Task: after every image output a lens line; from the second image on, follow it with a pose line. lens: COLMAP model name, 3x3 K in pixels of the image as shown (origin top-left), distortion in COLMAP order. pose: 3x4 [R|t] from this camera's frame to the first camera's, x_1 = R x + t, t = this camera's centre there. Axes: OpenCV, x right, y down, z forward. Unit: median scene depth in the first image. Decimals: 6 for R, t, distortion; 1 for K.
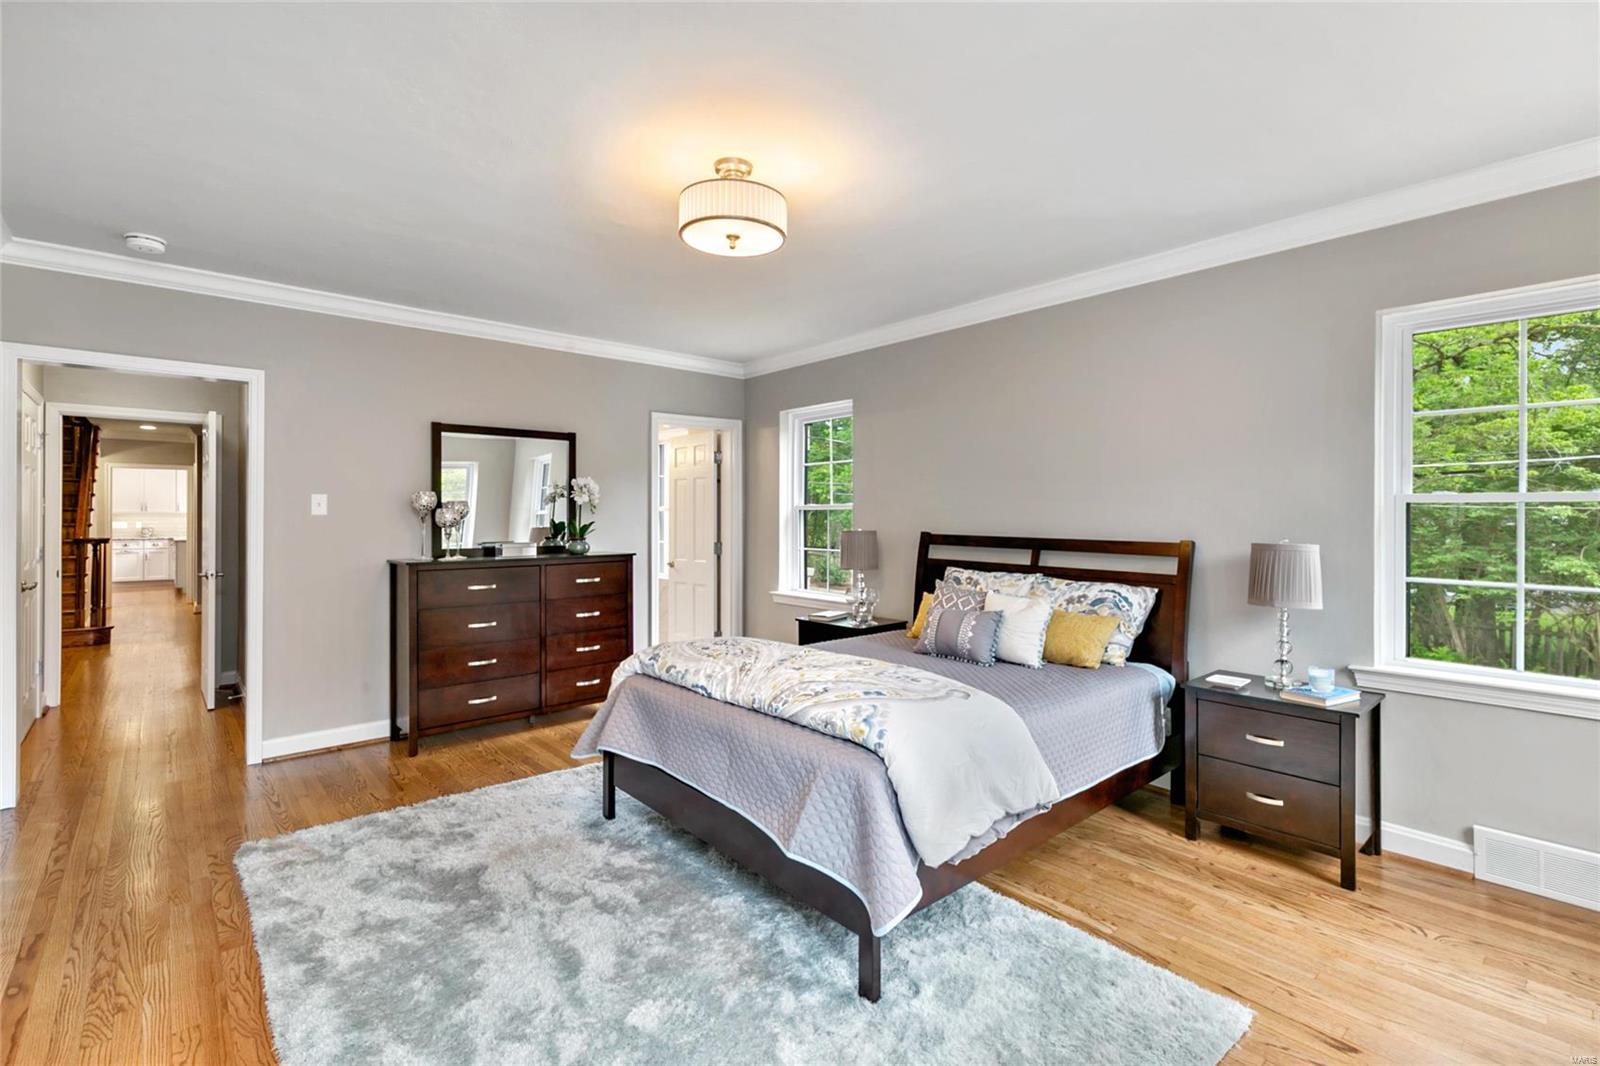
lens RADIAL K [[757.0, 0, 821.7], [0, 757.0, 508.3], [0, 0, 1]] dist [-0.001296, -0.000205]
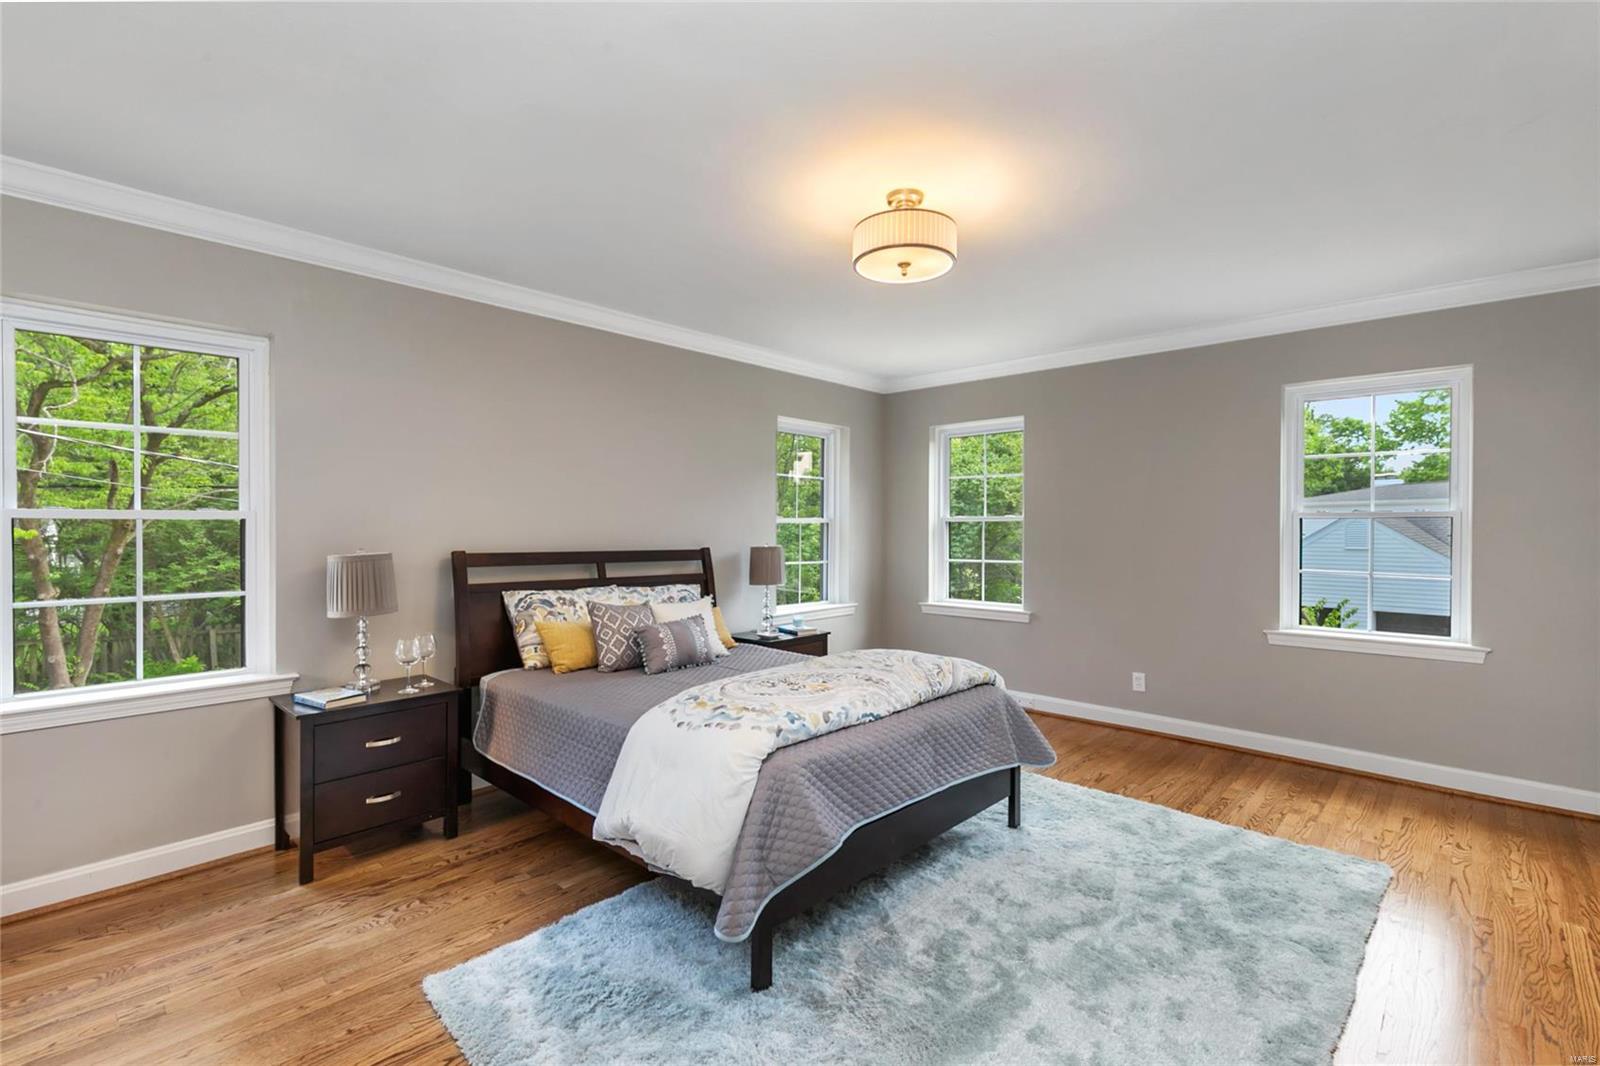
lens RADIAL K [[717.4, 0, 807.8], [0, 717.4, 533.7], [0, 0, 1]] dist [0.000004, 0.000073]
pose [[-0.087781, -0.008531, 0.996103, -0.746653], [-0.003904, 0.999959, 0.008220, 0.005962], [-0.996132, -0.003168, -0.087811, 0.837451]]
